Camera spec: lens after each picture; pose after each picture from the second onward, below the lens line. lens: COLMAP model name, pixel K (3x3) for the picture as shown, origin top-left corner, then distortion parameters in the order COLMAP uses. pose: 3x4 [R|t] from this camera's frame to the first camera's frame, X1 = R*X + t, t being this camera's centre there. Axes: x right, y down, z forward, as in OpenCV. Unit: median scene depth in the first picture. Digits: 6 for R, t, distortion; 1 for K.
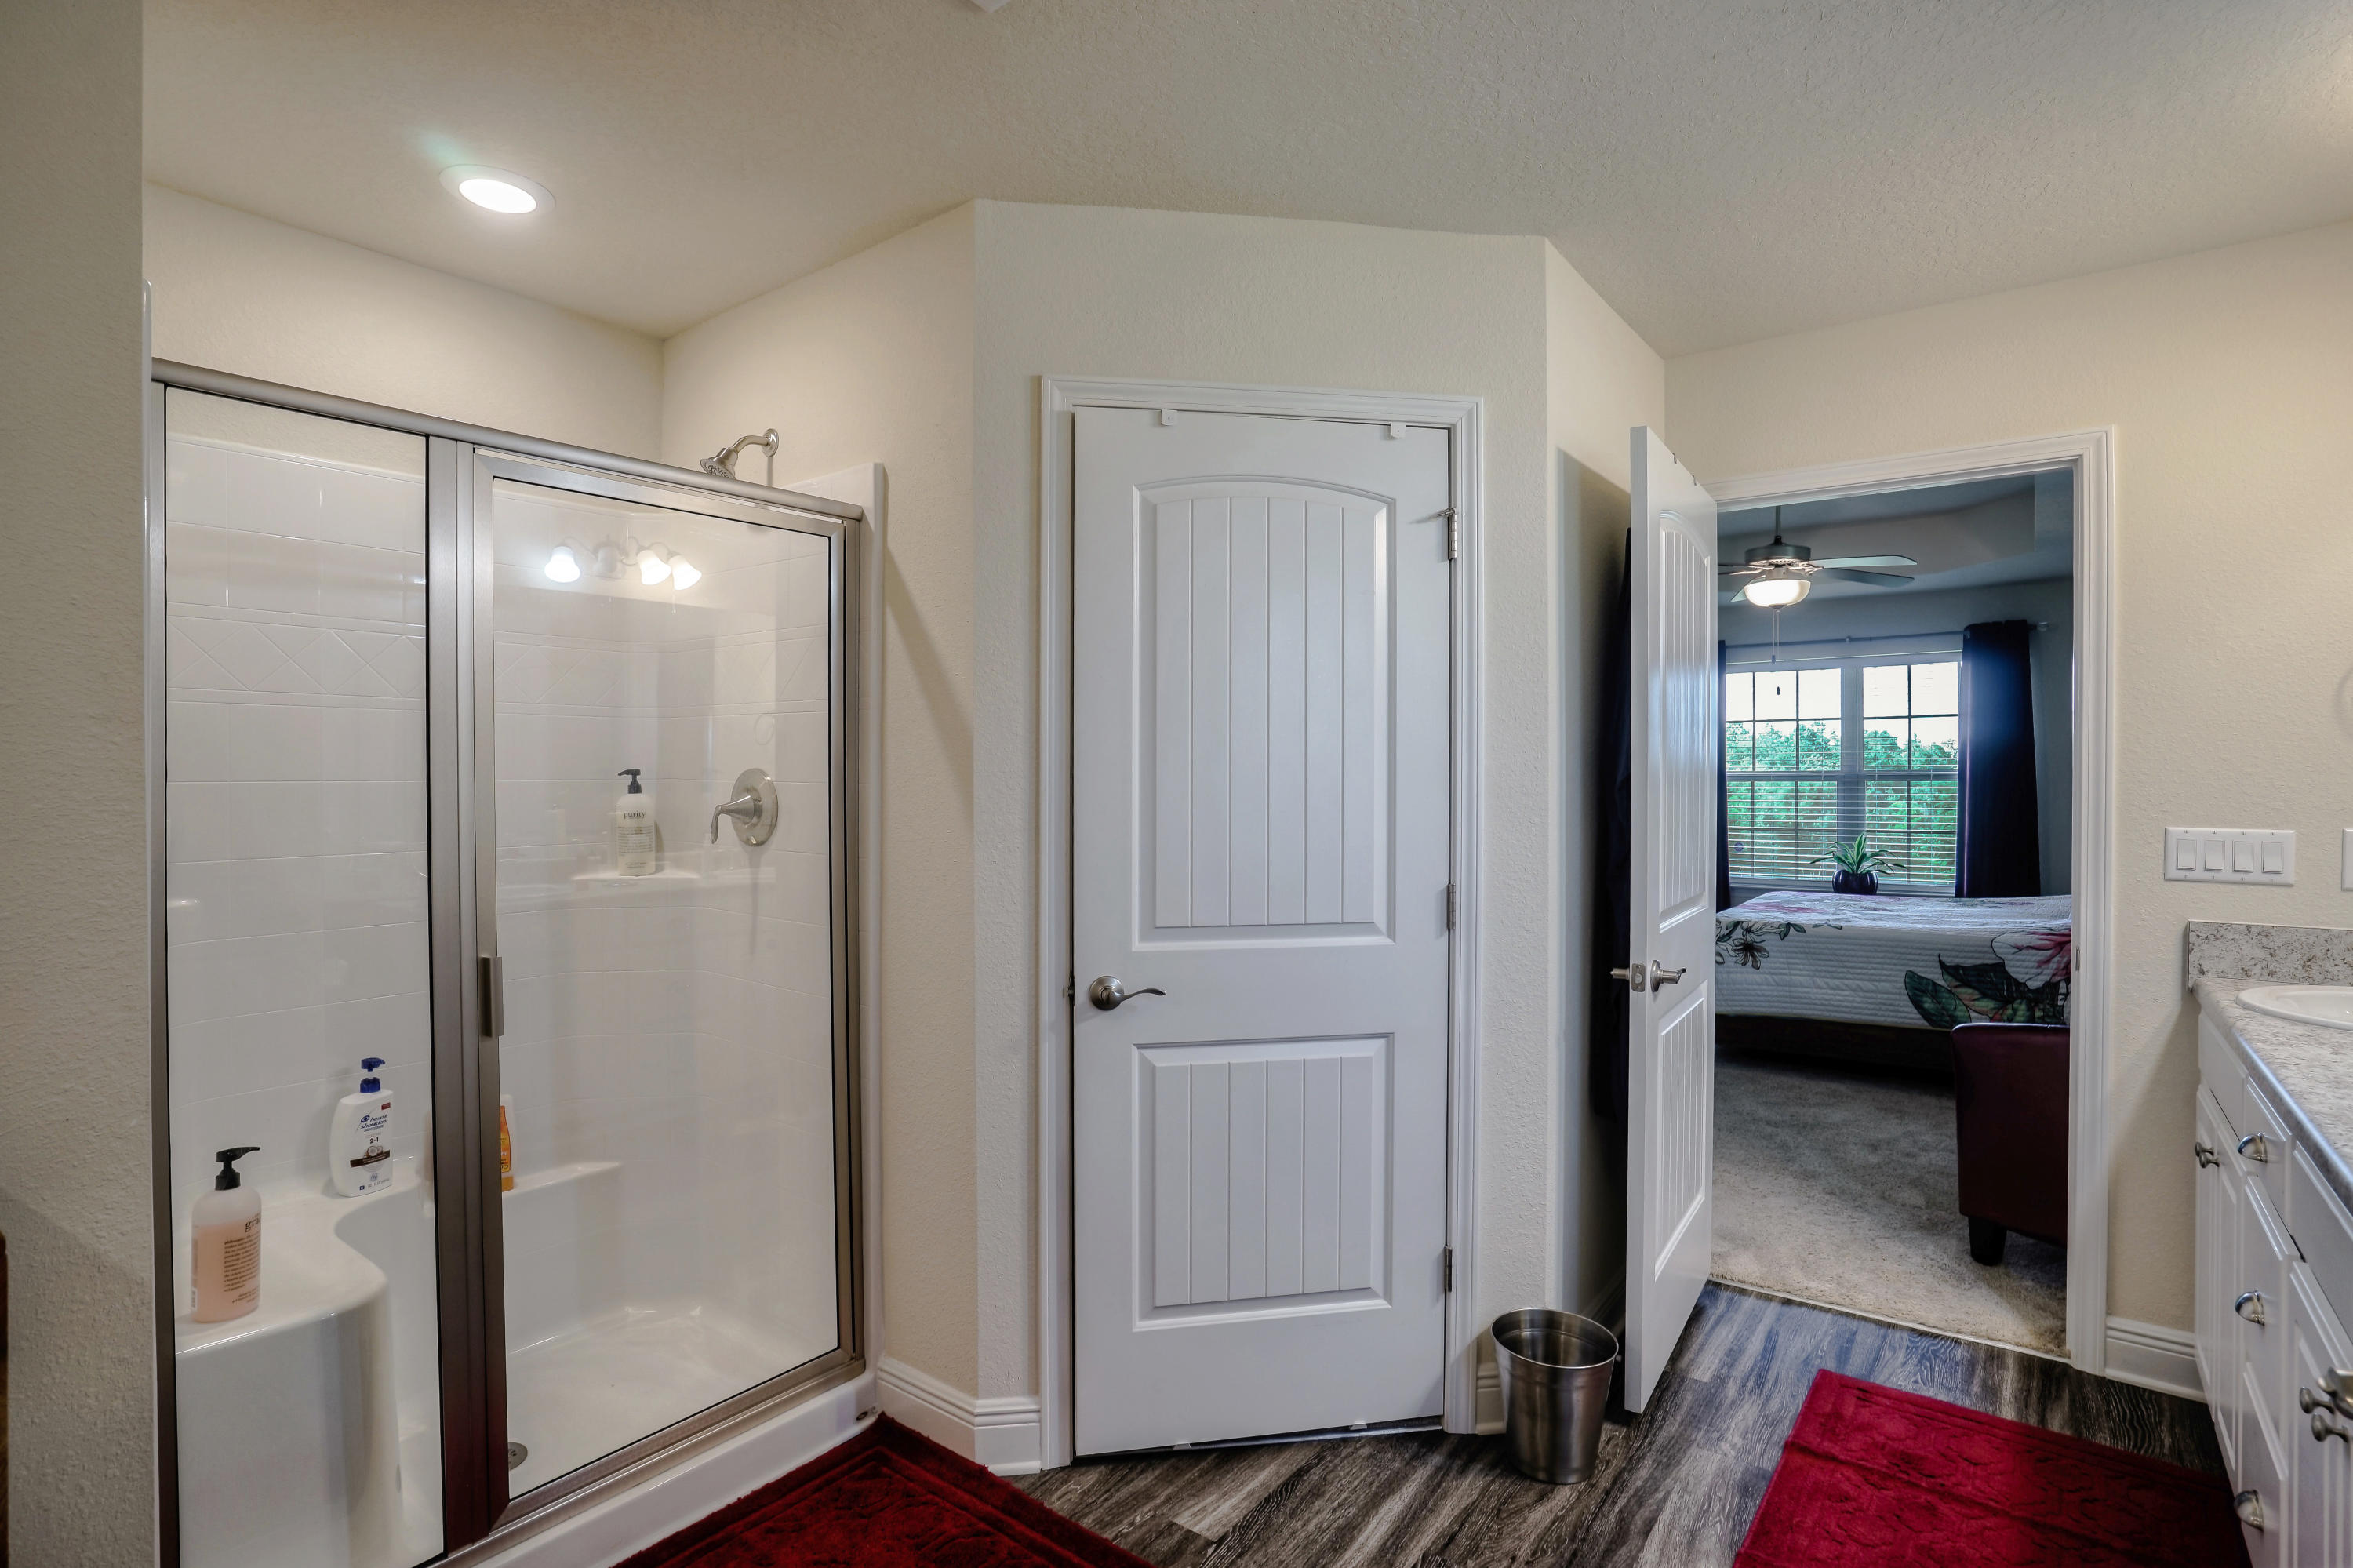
lens RADIAL K [[1161.5, 0, 1164.7], [0, 1161.5, 781.2], [0, 0, 1]] dist [-0.050787, 0.020898]
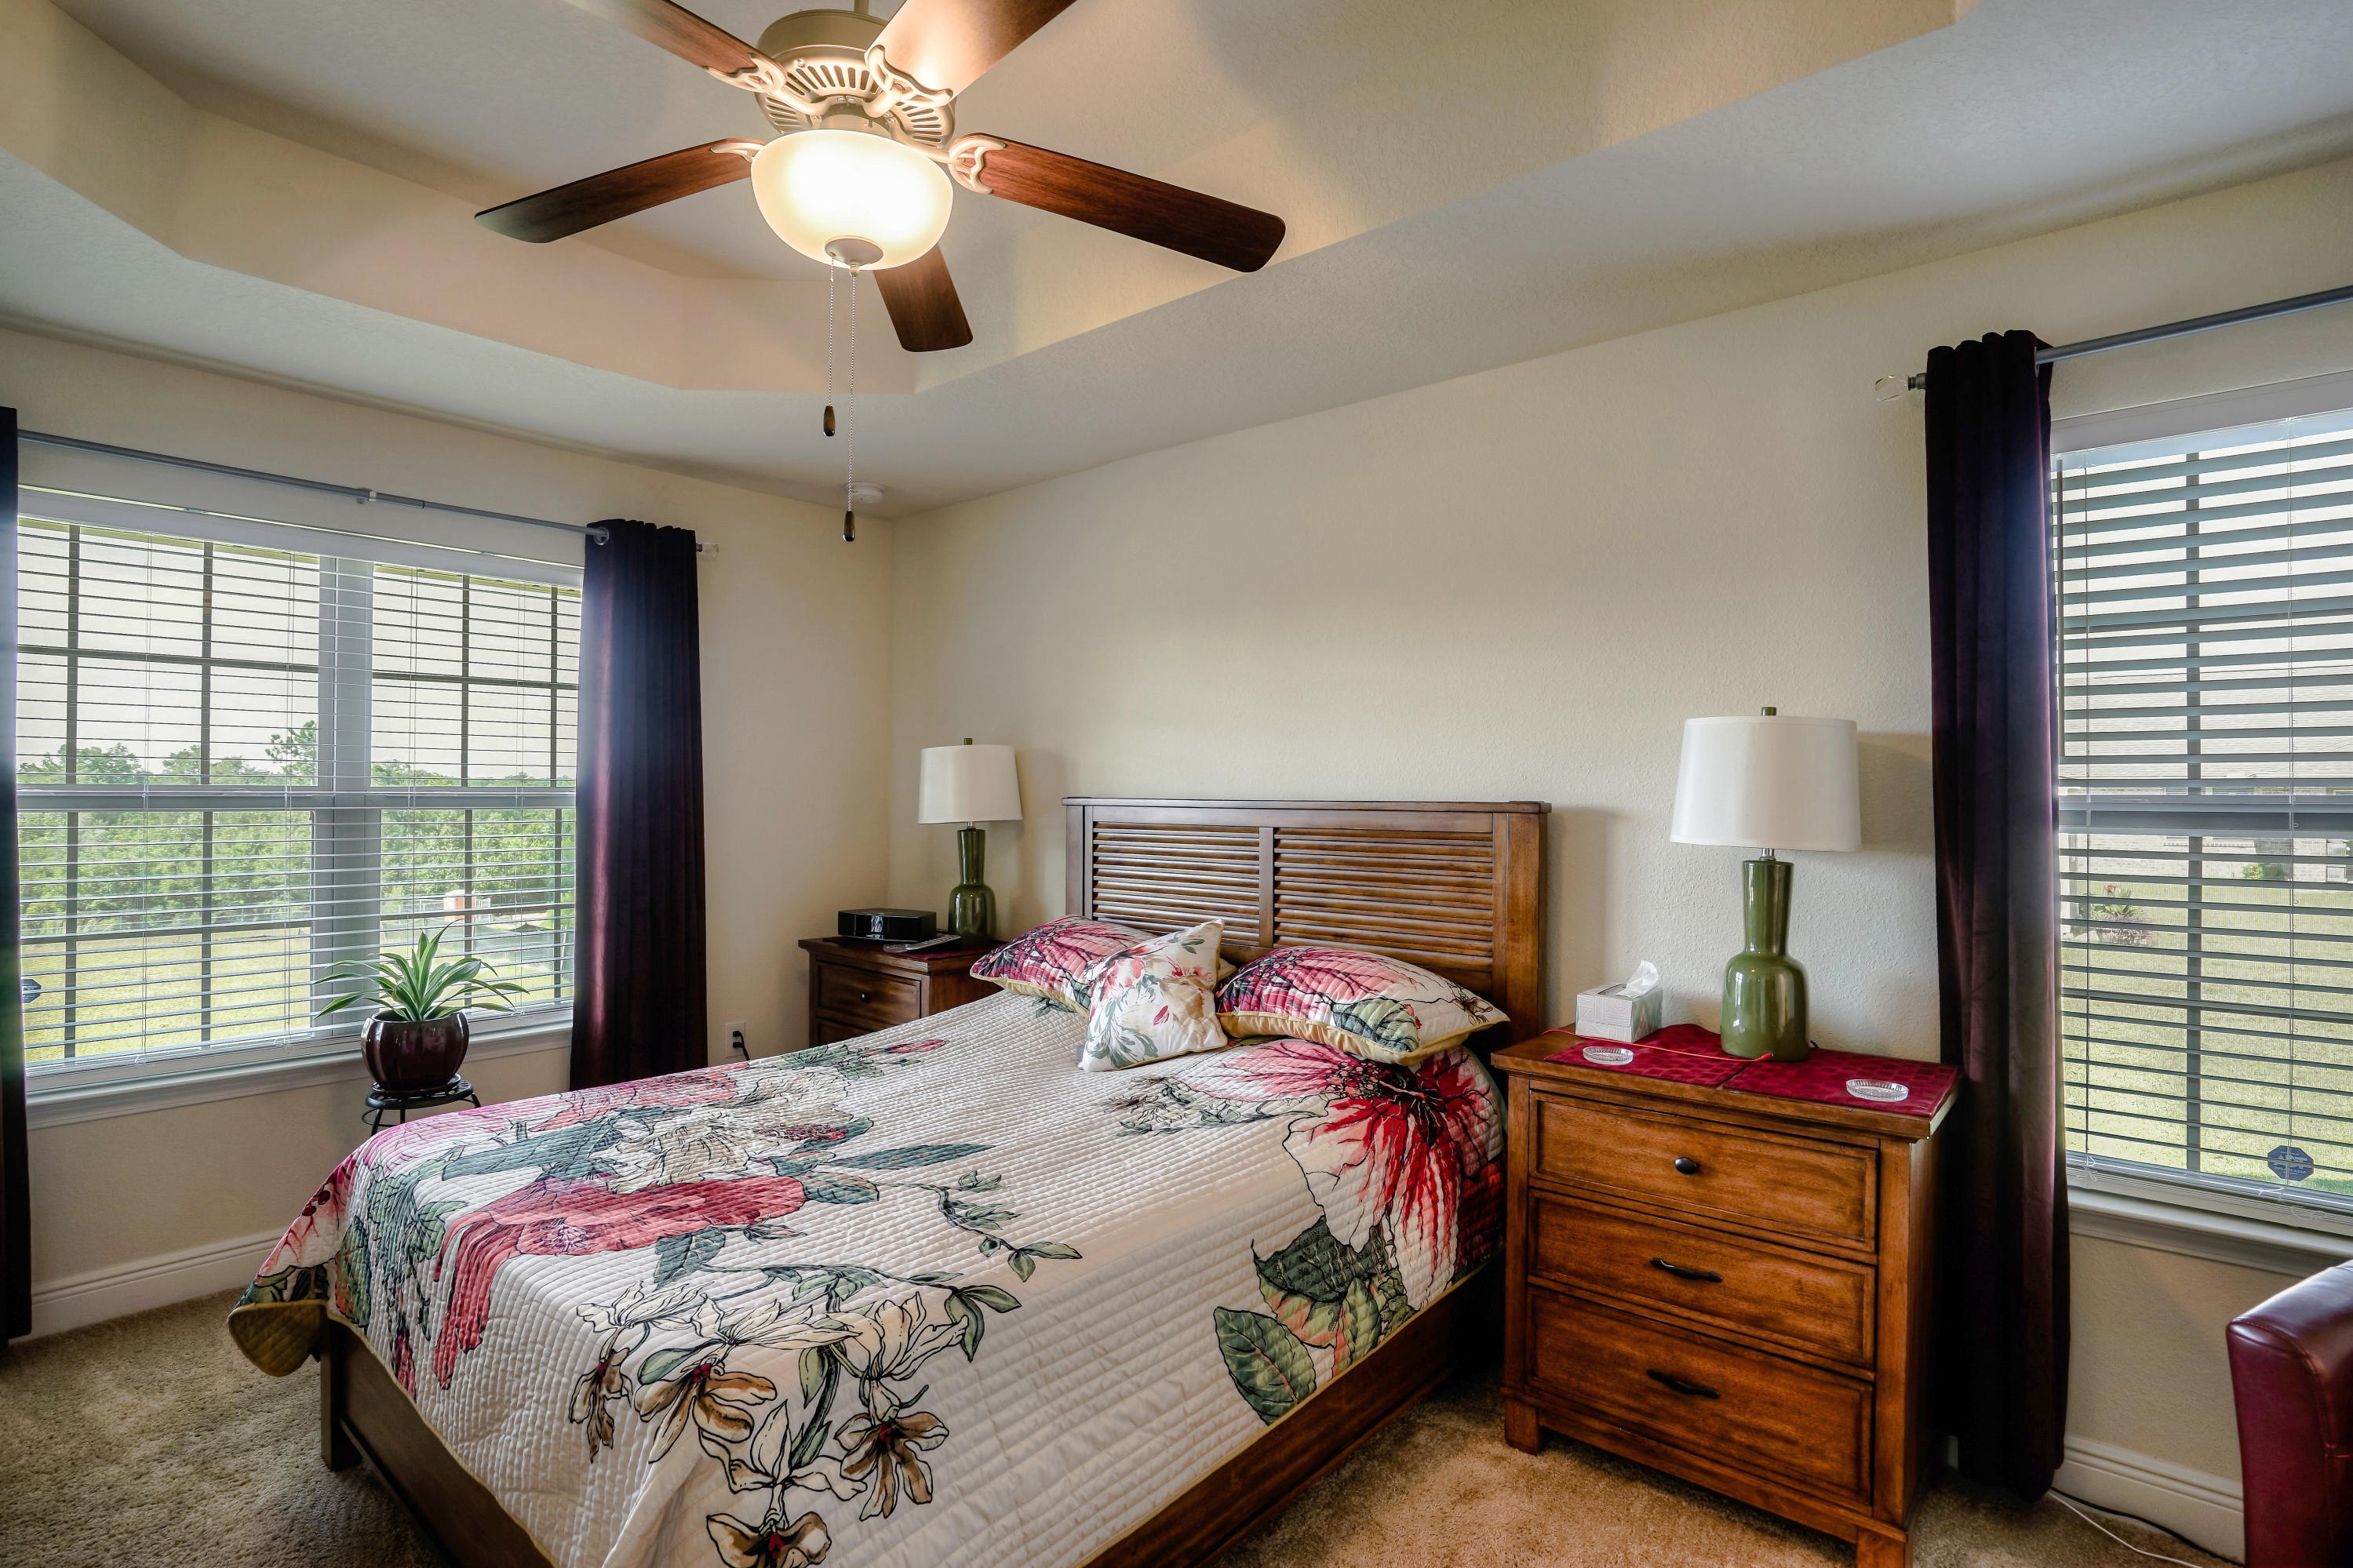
lens RADIAL K [[1161.3, 0, 1179.3], [0, 1161.3, 791.9], [0, 0, 1]] dist [-0.050787, 0.020898]
pose [[0.070383, 0.009933, 0.997471, 0.241531], [-0.002213, 0.999950, -0.009802, -0.004681], [-0.997518, -0.001518, 0.070402, 0.915078]]
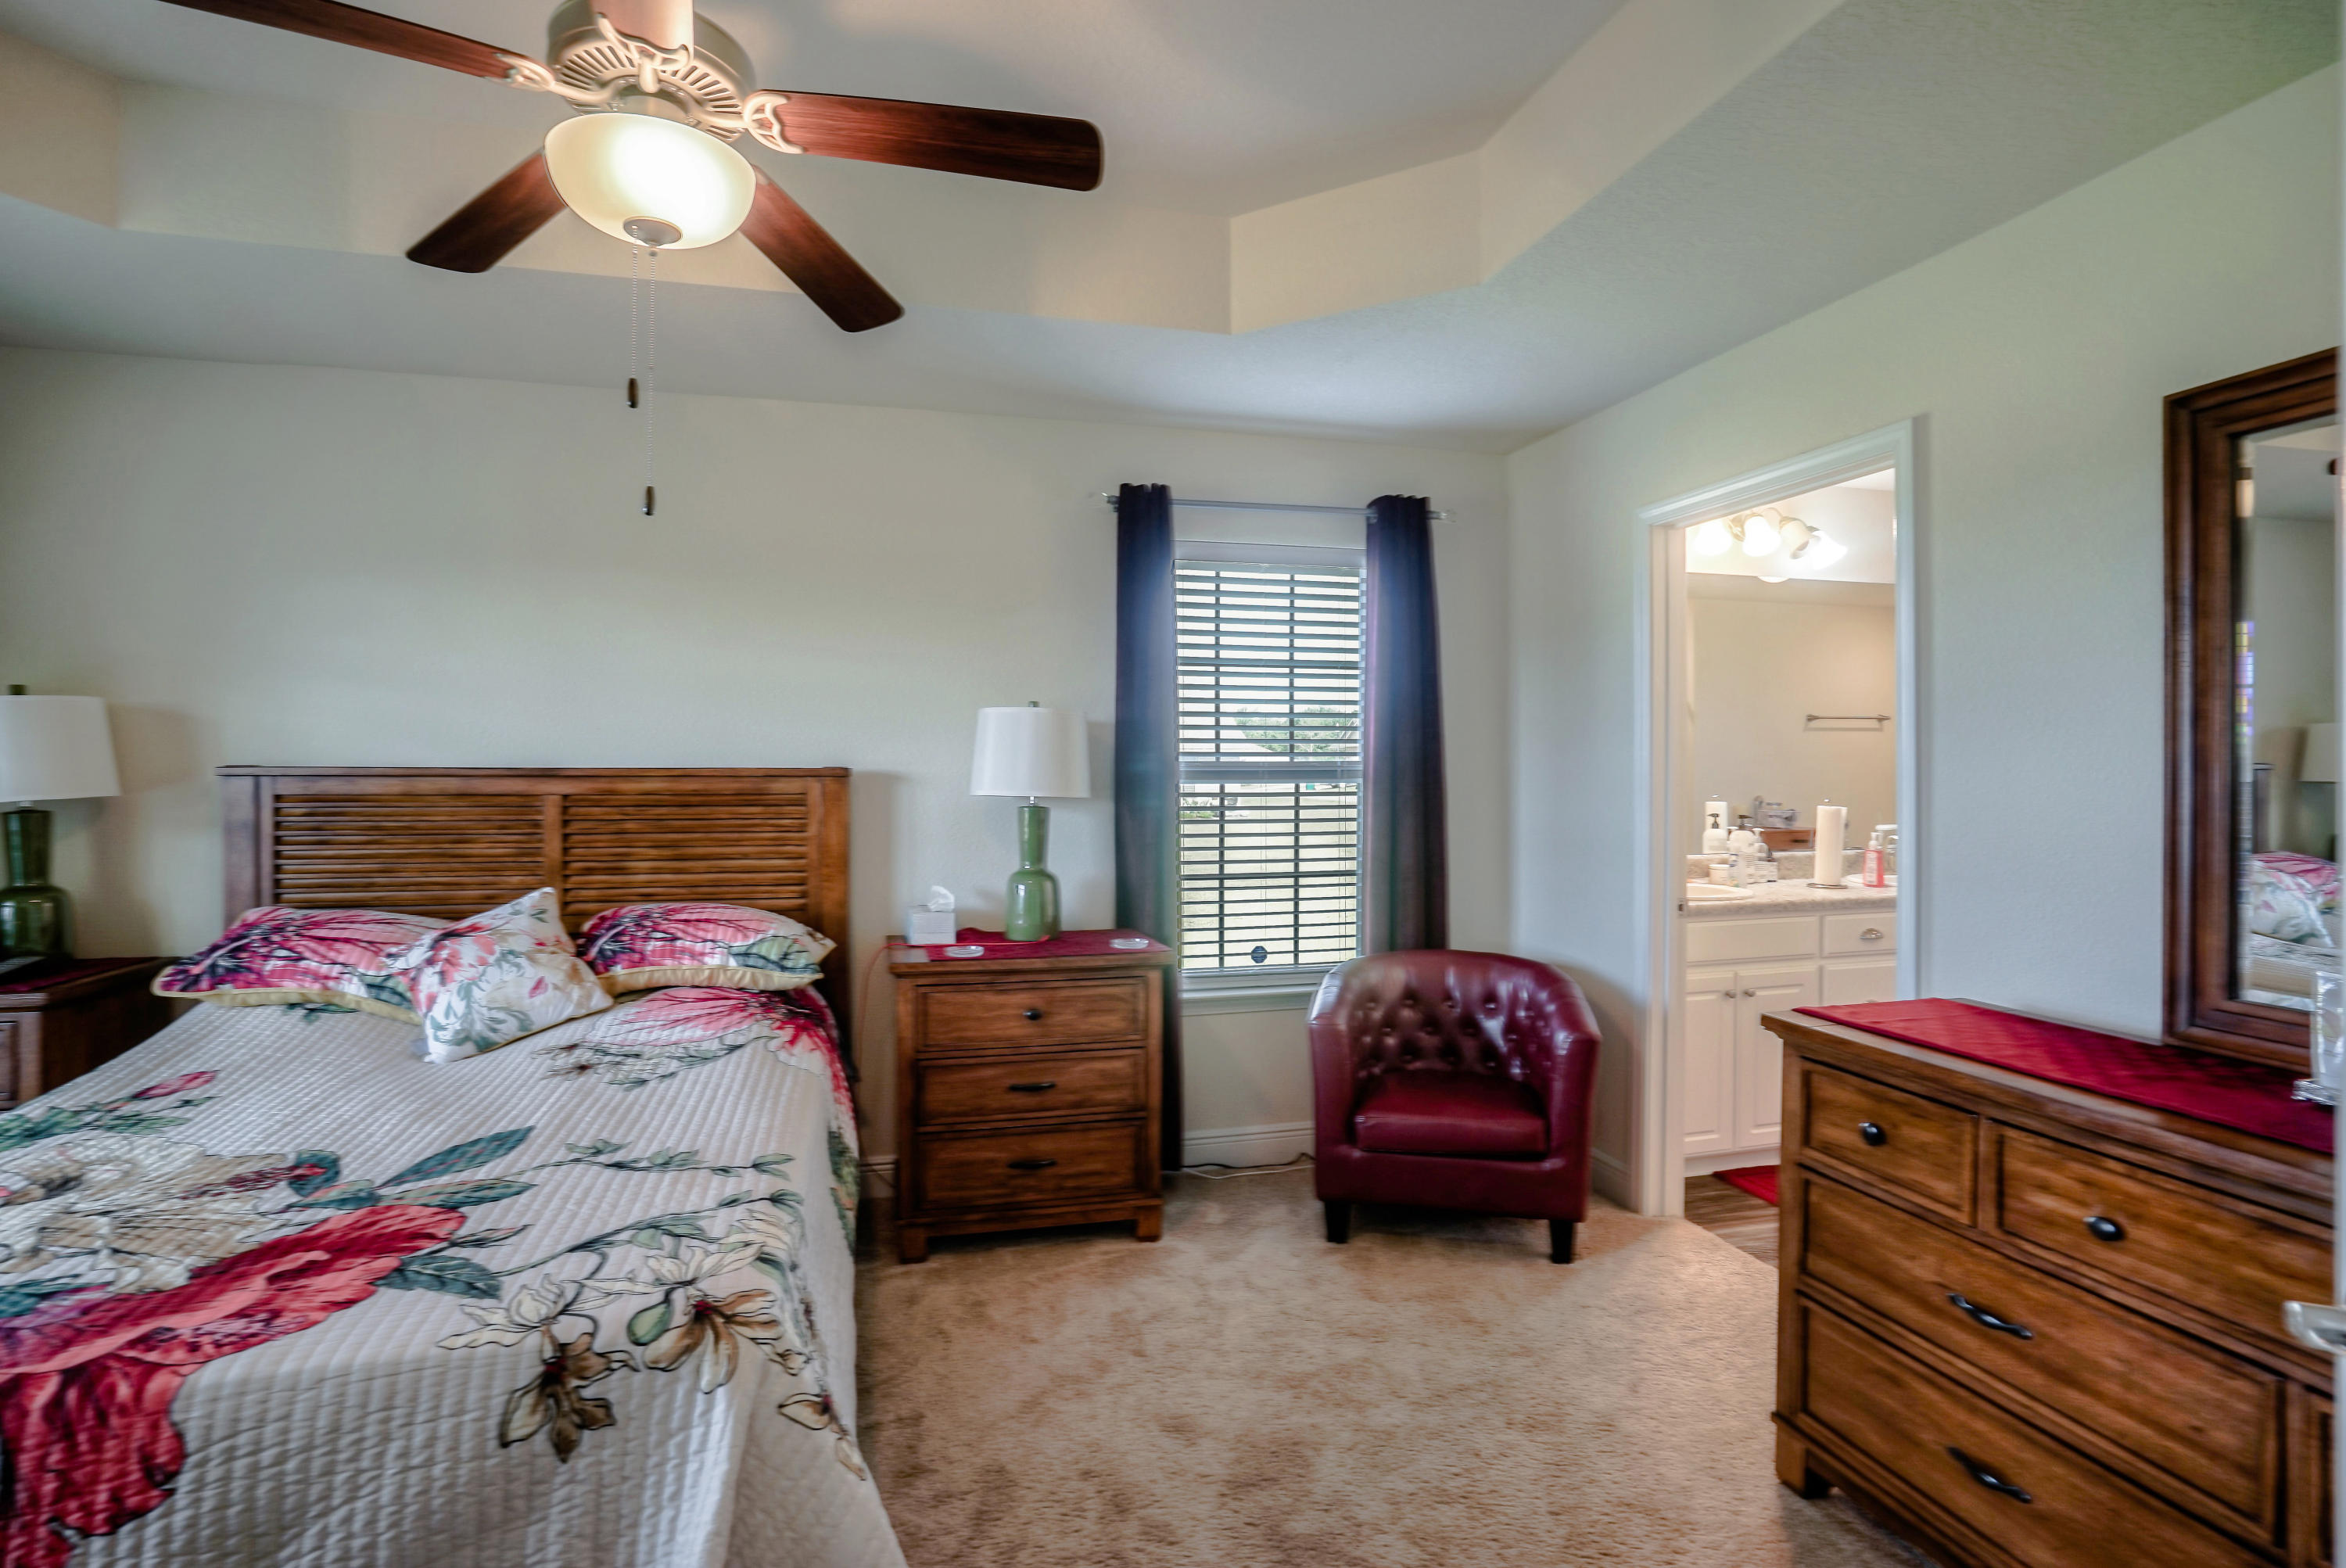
lens RADIAL K [[1158.1, 0, 1158.4], [0, 1158.1, 768.5], [0, 0, 1]] dist [-0.050787, 0.020898]
pose [[-0.785785, 0.003689, 0.618489, 0.237665], [0.005212, 0.999986, 0.000656, -0.004281], [-0.618478, 0.003739, -0.785793, 1.192899]]
